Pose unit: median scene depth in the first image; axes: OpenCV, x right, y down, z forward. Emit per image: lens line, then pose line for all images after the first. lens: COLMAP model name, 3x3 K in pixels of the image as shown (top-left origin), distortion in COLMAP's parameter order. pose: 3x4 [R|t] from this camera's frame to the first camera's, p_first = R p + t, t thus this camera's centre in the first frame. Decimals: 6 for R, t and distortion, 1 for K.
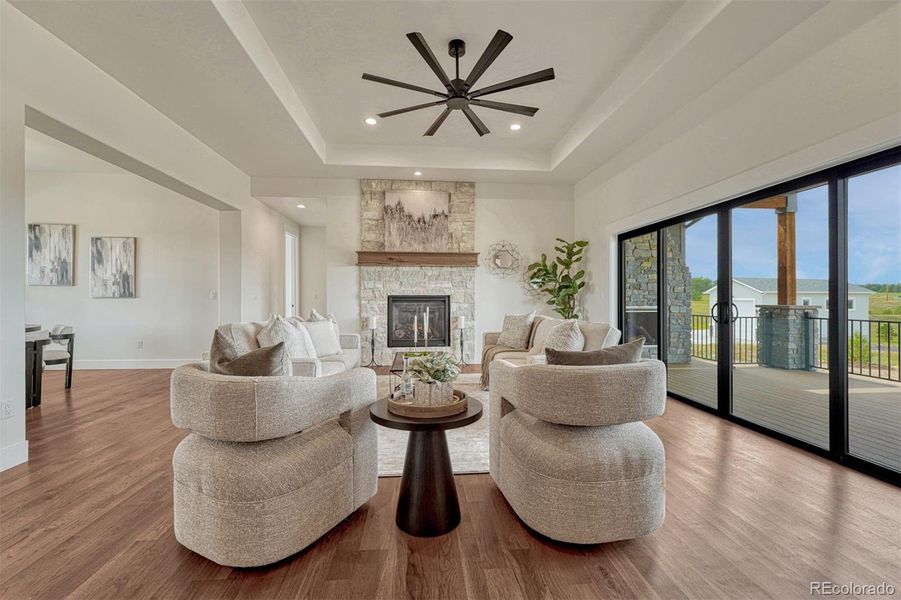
lens RADIAL K [[397.7, 0, 450.5], [0, 397.7, 300.0], [0, 0, 1]] dist [-0.002526, -0.000005]
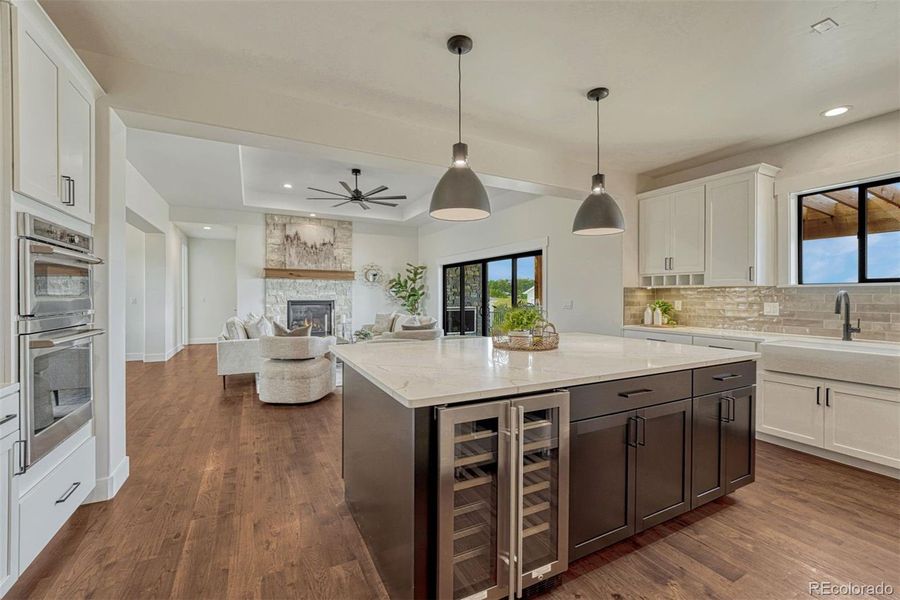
lens RADIAL K [[423.5, 0, 447.9], [0, 423.5, 293.7], [0, 0, 1]] dist [-0.002018, 0.000087]
pose [[0.936345, 0.003295, 0.351066, -0.153890], [-0.000800, 0.999973, -0.007252, -0.024763], [-0.351080, 0.006510, 0.936323, -0.563627]]
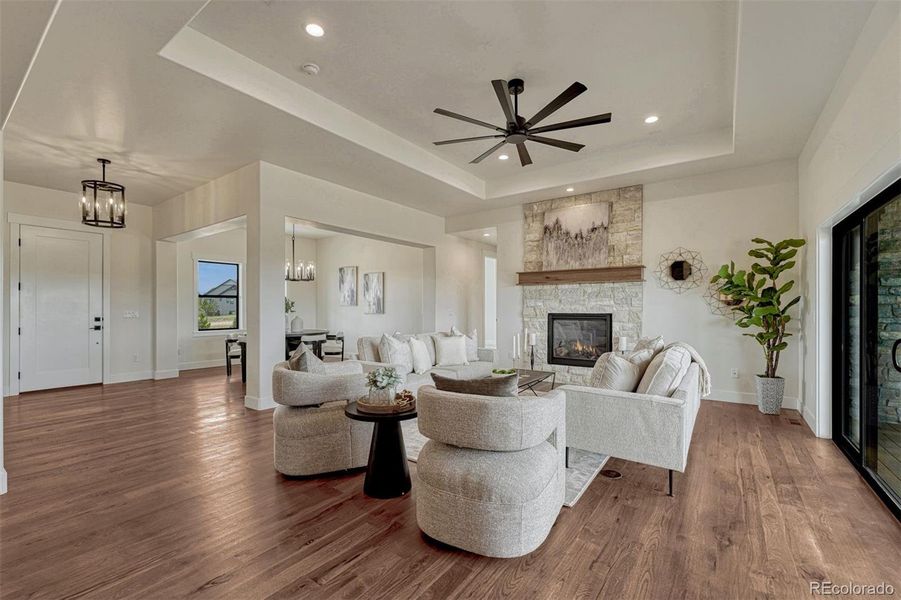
lens RADIAL K [[398.6, 0, 417.2], [0, 398.6, 310.4], [0, 0, 1]] dist [-0.001291, -0.000126]
pose [[0.728347, 0.001531, -0.685207, 0.305273], [-0.000552, 0.999998, 0.001648, -0.020528], [0.685208, -0.000822, 0.728347, 0.023013]]
